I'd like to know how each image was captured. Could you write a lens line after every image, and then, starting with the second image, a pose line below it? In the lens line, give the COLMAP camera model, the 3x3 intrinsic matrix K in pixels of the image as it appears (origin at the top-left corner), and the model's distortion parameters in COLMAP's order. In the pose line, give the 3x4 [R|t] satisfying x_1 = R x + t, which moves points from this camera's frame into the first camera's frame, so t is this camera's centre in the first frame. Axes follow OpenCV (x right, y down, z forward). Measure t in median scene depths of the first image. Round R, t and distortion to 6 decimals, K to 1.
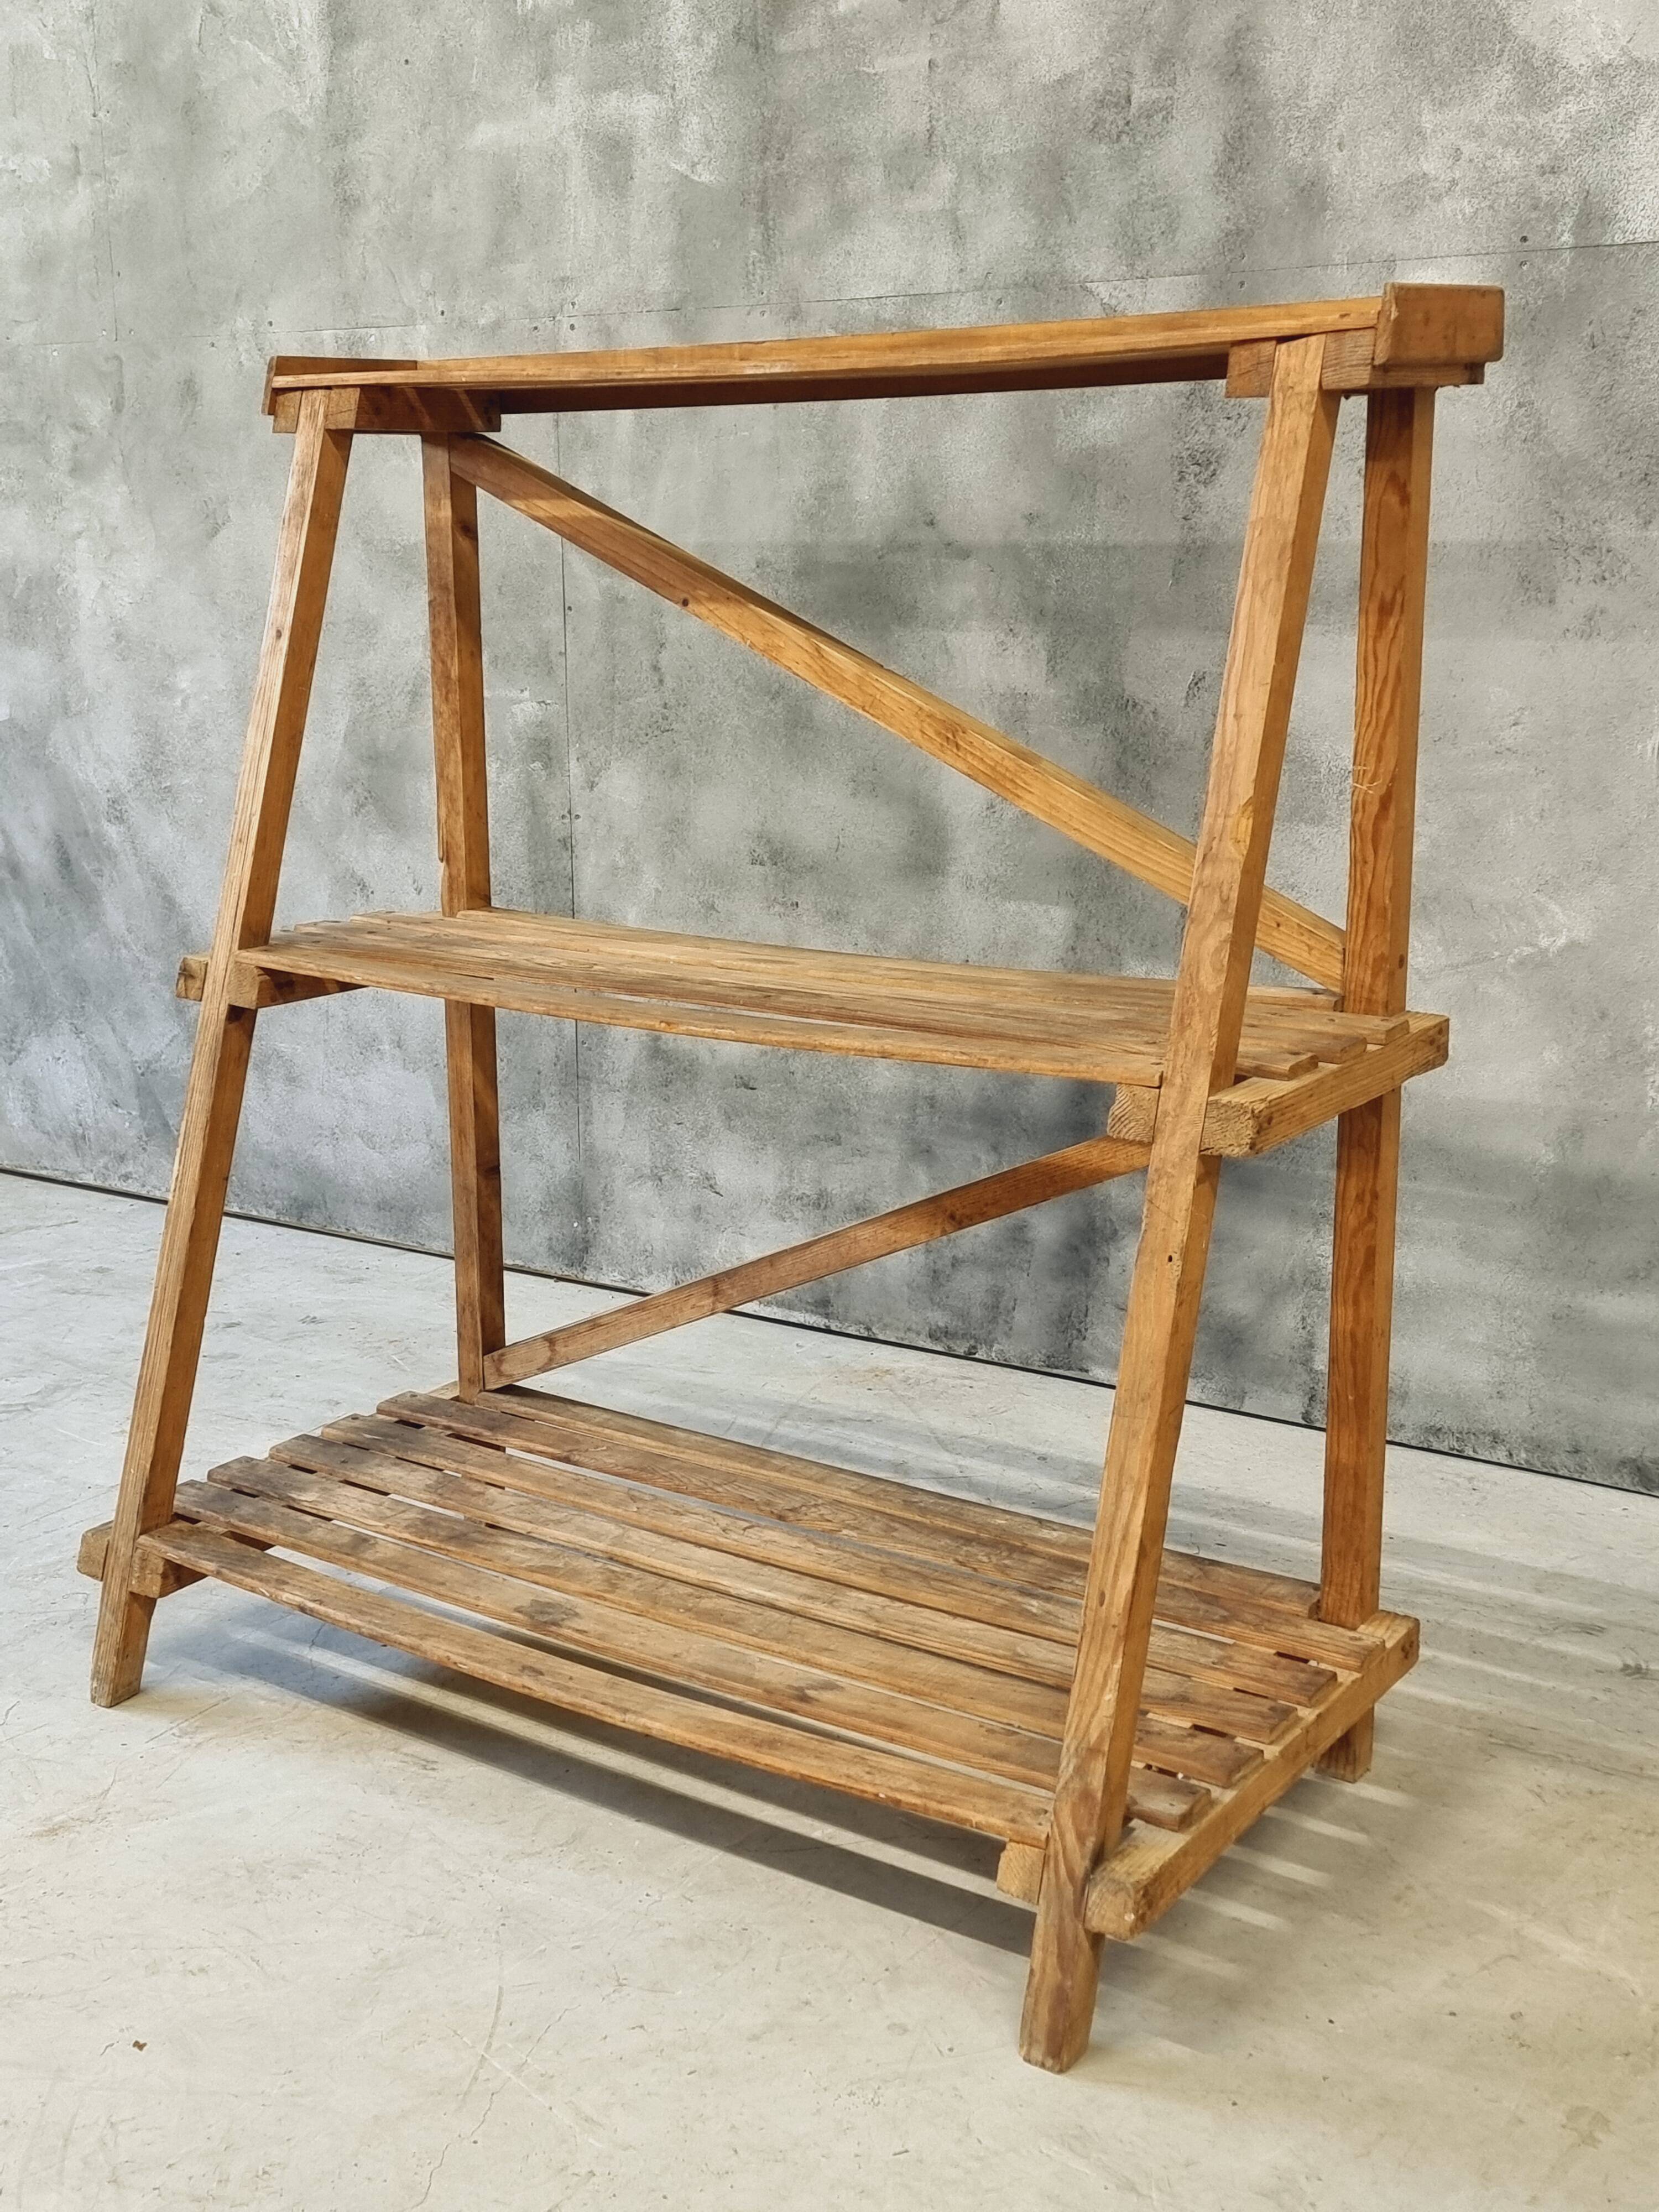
lens RADIAL K [[2520.9, 0, 796.3], [0, 2520.9, 1137.0], [0, 0, 1]] dist [0.072877, 0.000000]
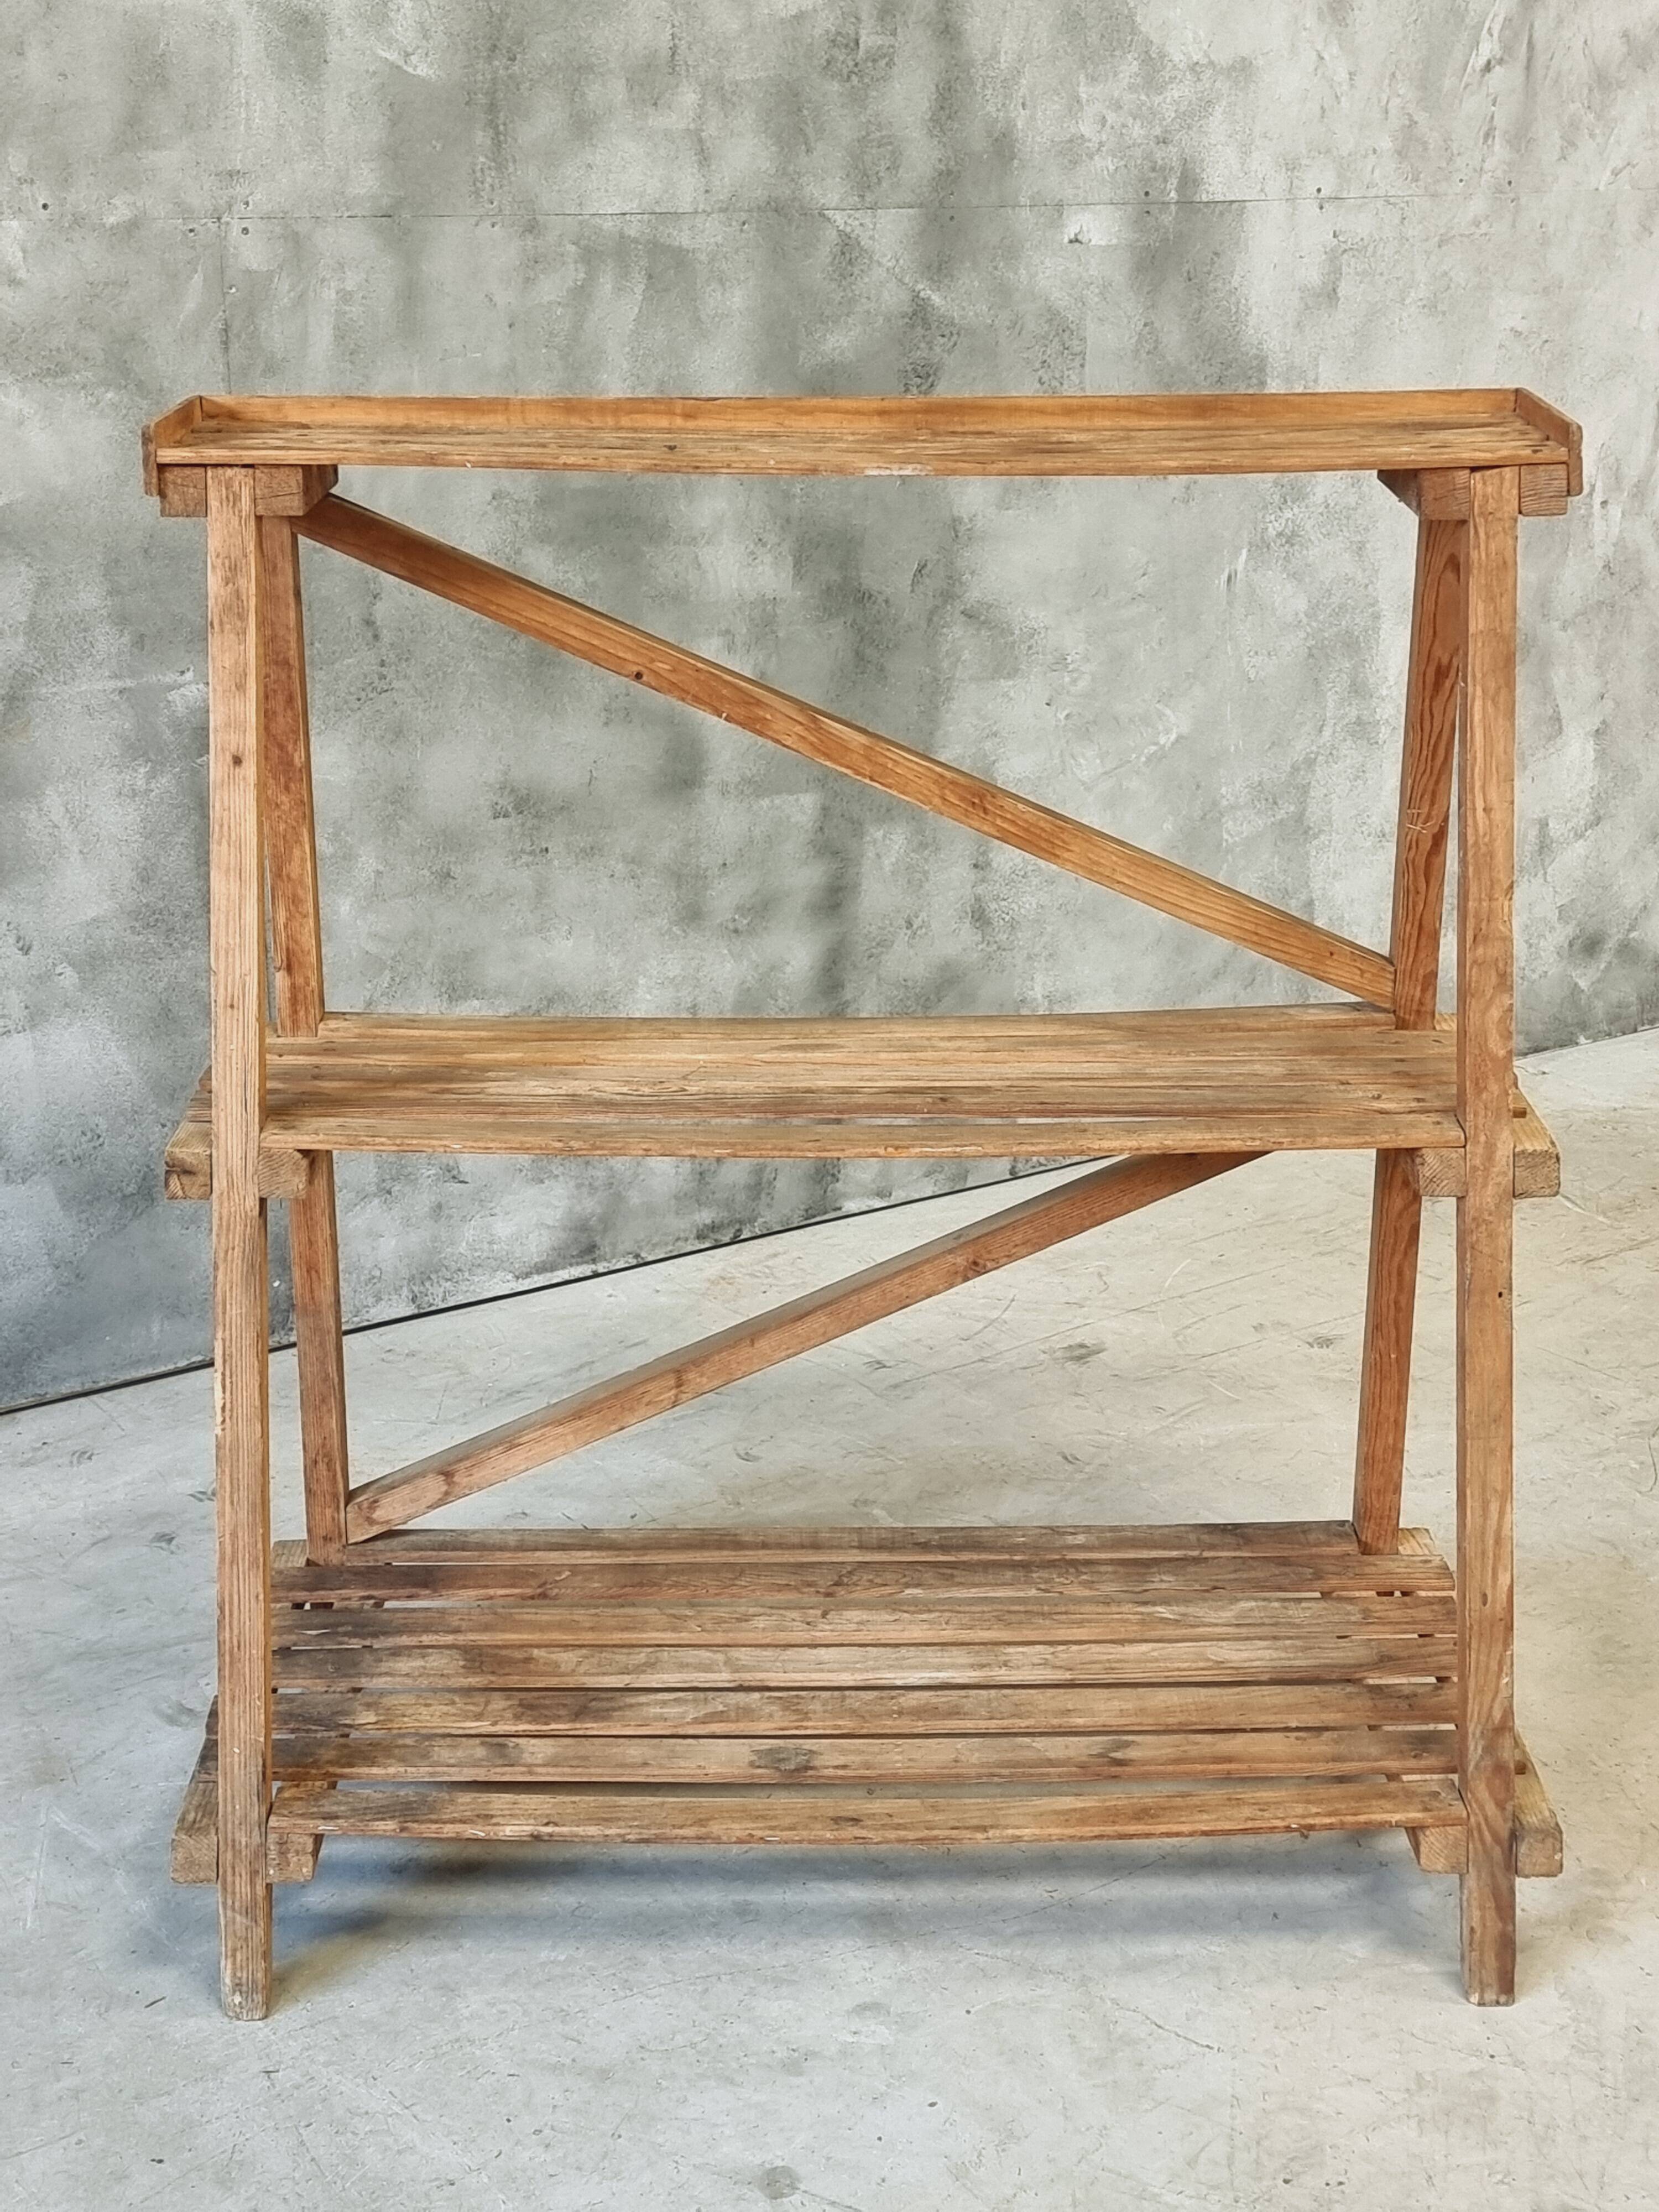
lens RADIAL K [[2957.6, 0, 812.0], [0, 2957.6, 1134.4], [0, 0, 1]] dist [0.092398, 0.000000]
pose [[0.393863, -0.293456, 0.871066, -1.102183], [0.210186, 0.951311, 0.225452, -0.253150], [-0.894815, 0.094289, 0.436367, 0.501381]]
